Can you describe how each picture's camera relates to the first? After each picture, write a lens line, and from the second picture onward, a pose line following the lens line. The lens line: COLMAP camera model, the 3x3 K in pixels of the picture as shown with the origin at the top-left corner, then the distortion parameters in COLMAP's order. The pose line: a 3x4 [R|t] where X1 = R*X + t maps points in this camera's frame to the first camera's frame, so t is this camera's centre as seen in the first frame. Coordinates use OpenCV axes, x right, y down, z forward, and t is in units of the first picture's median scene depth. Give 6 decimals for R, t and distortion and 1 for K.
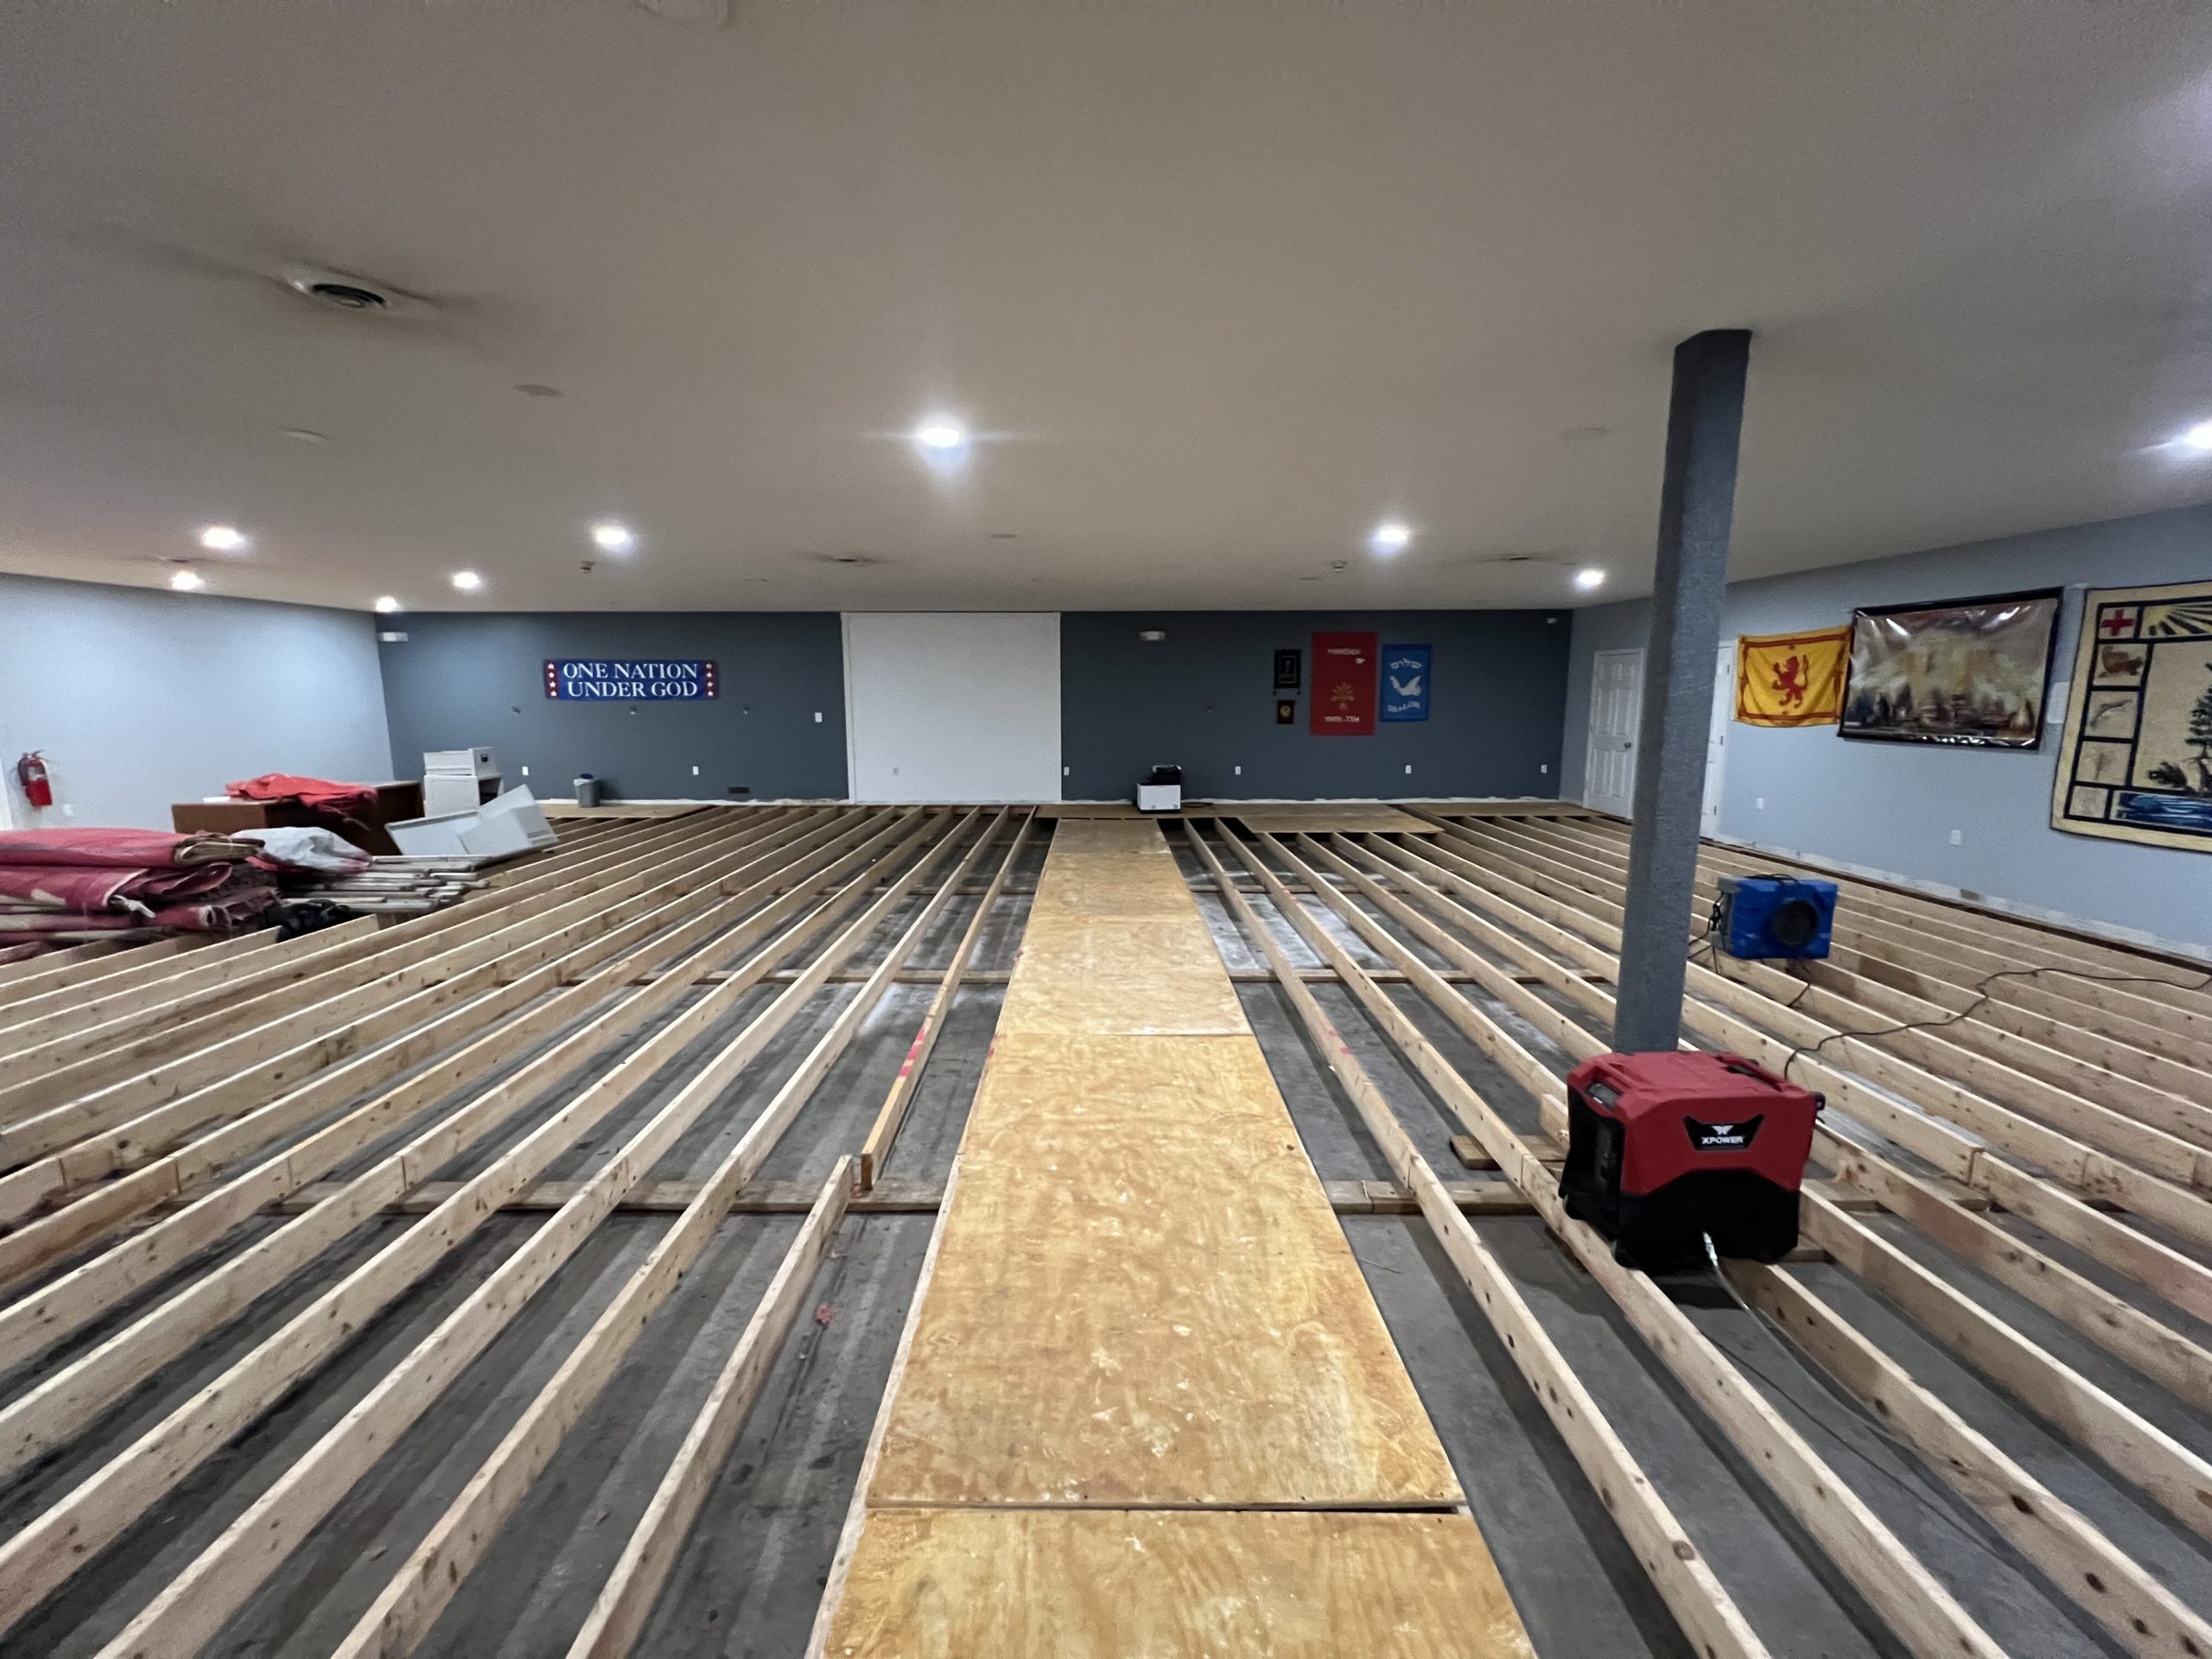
lens RADIAL K [[883.5, 0, 1107.5], [0, 883.5, 835.5], [0, 0, 1]] dist [0.004553, 0.000160]
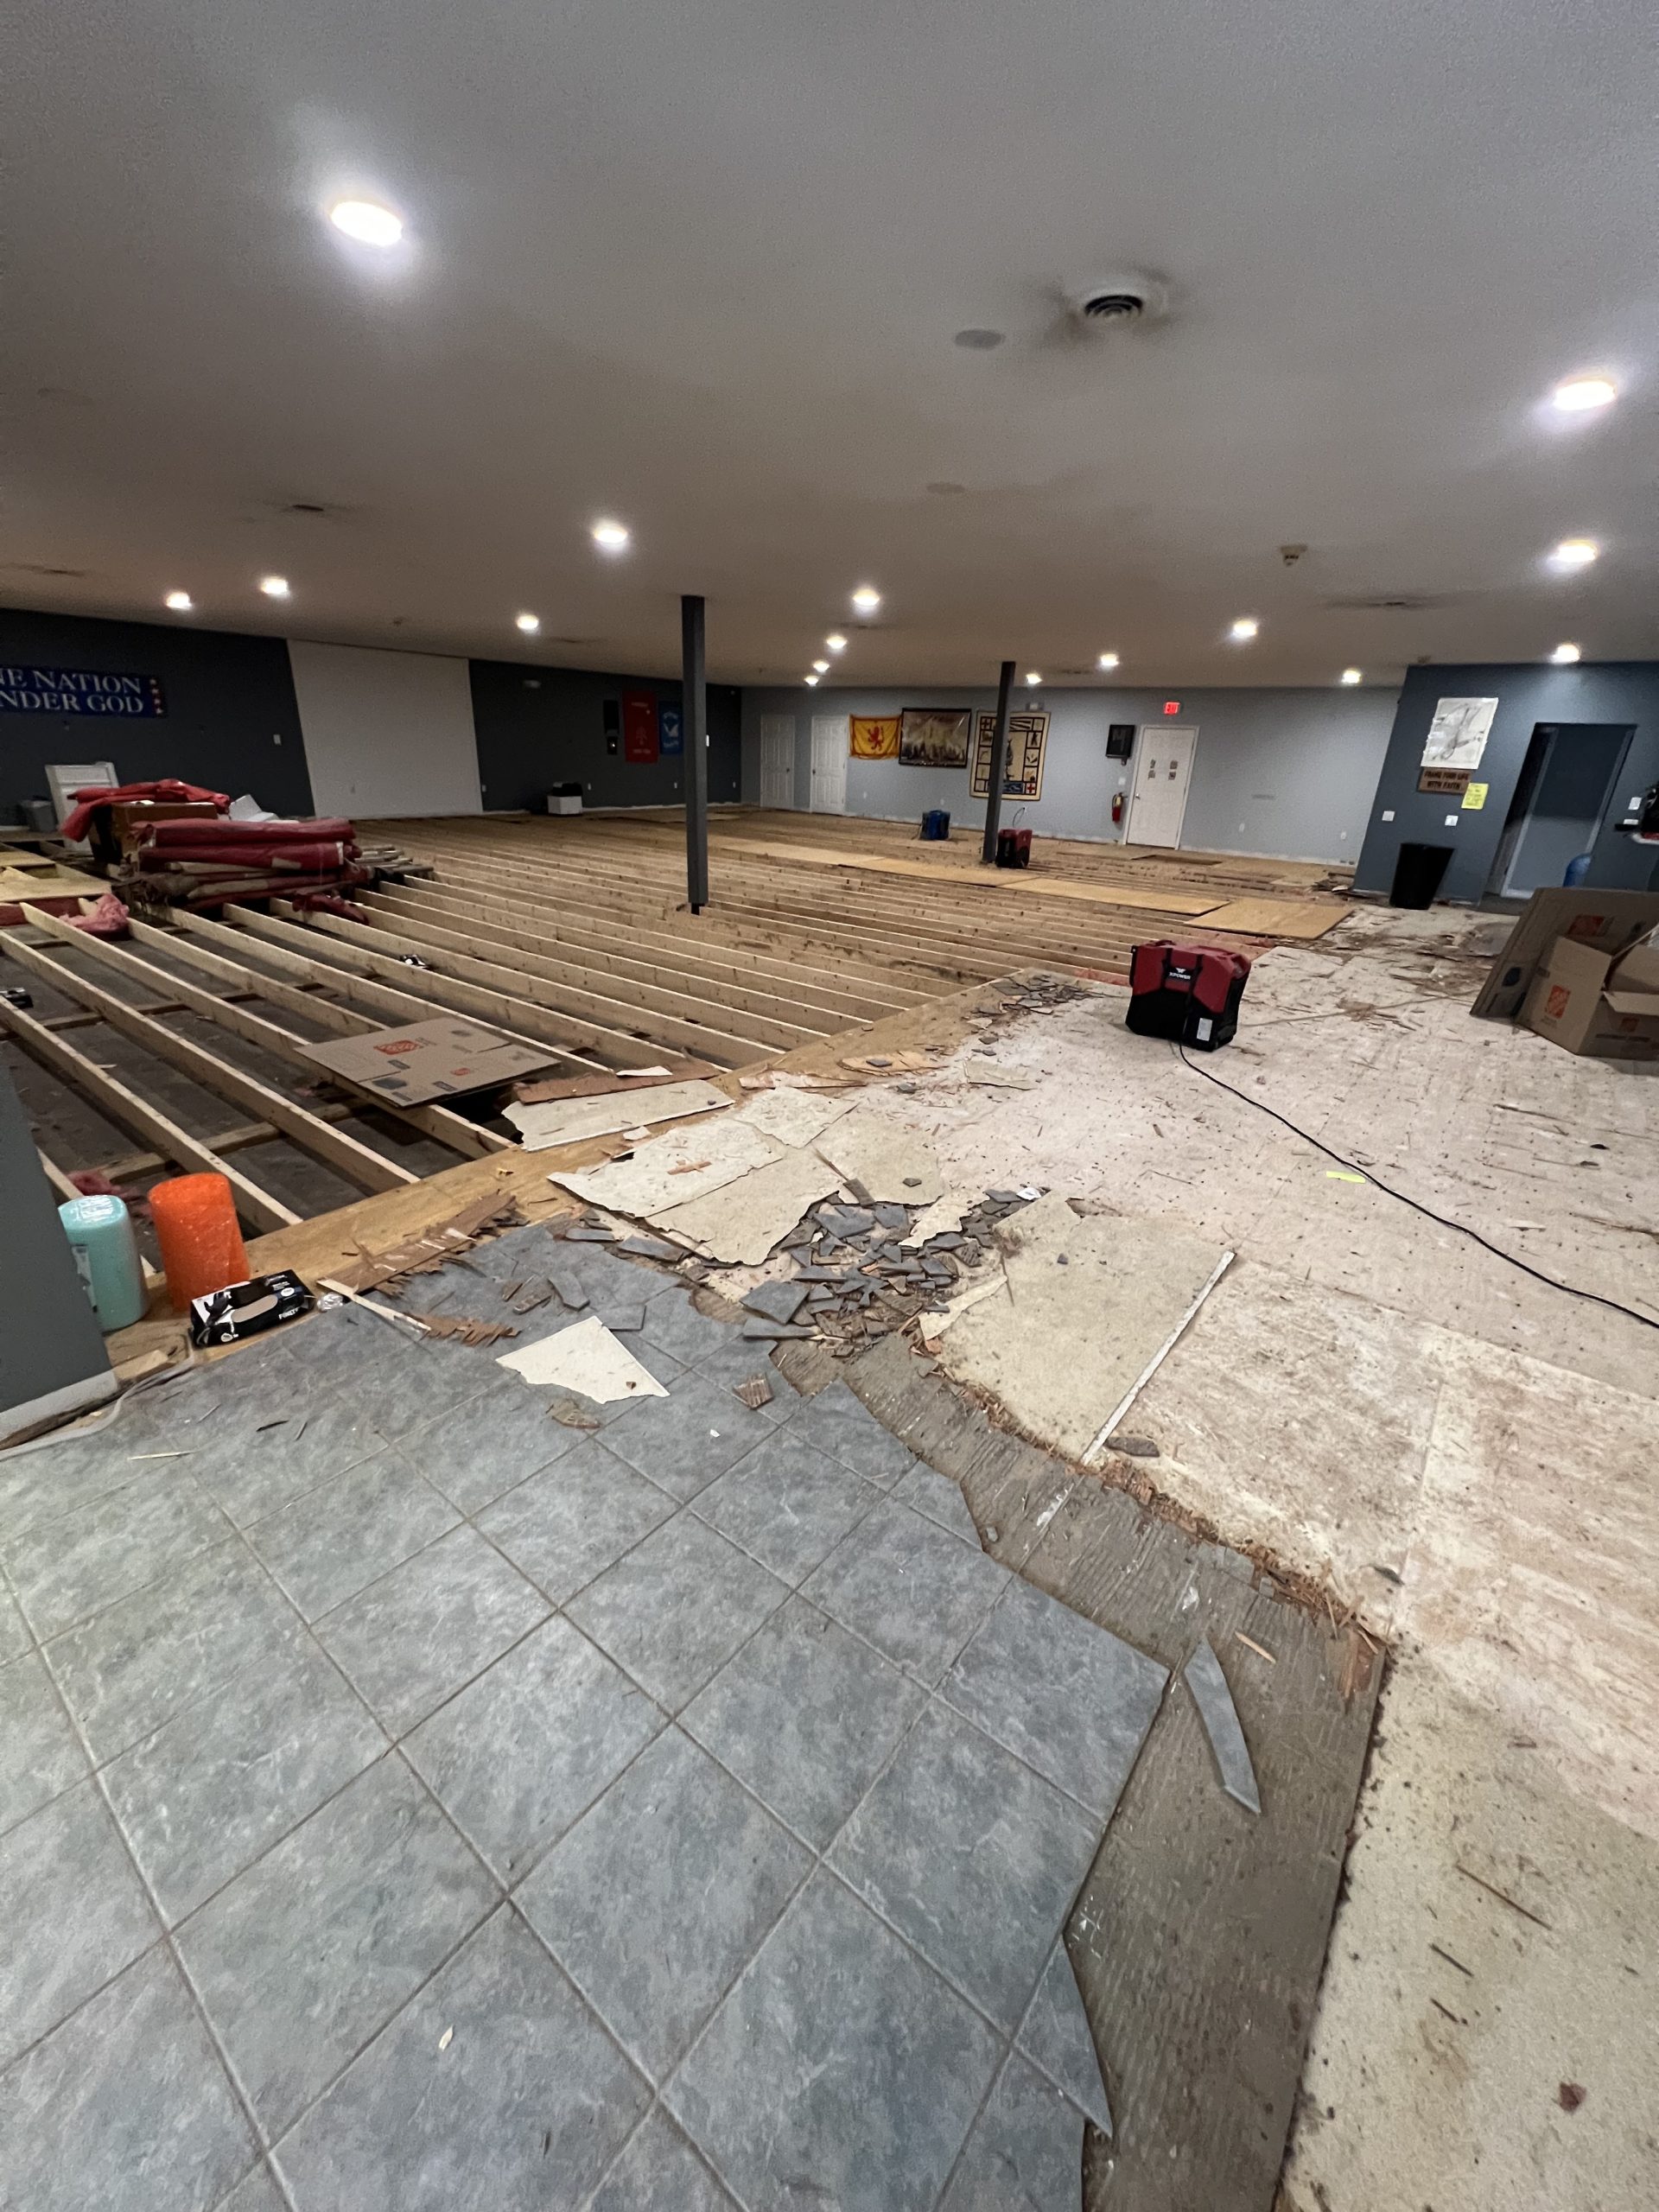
lens RADIAL K [[883.5, 0, 826.0], [0, 883.5, 1110.7], [0, 0, 1]] dist [0.004553, 0.000160]
pose [[0.626863, -0.275011, 0.728980, -0.849706], [0.085929, 0.954329, 0.286133, 0.055007], [-0.774376, -0.116725, 0.621865, -0.298395]]
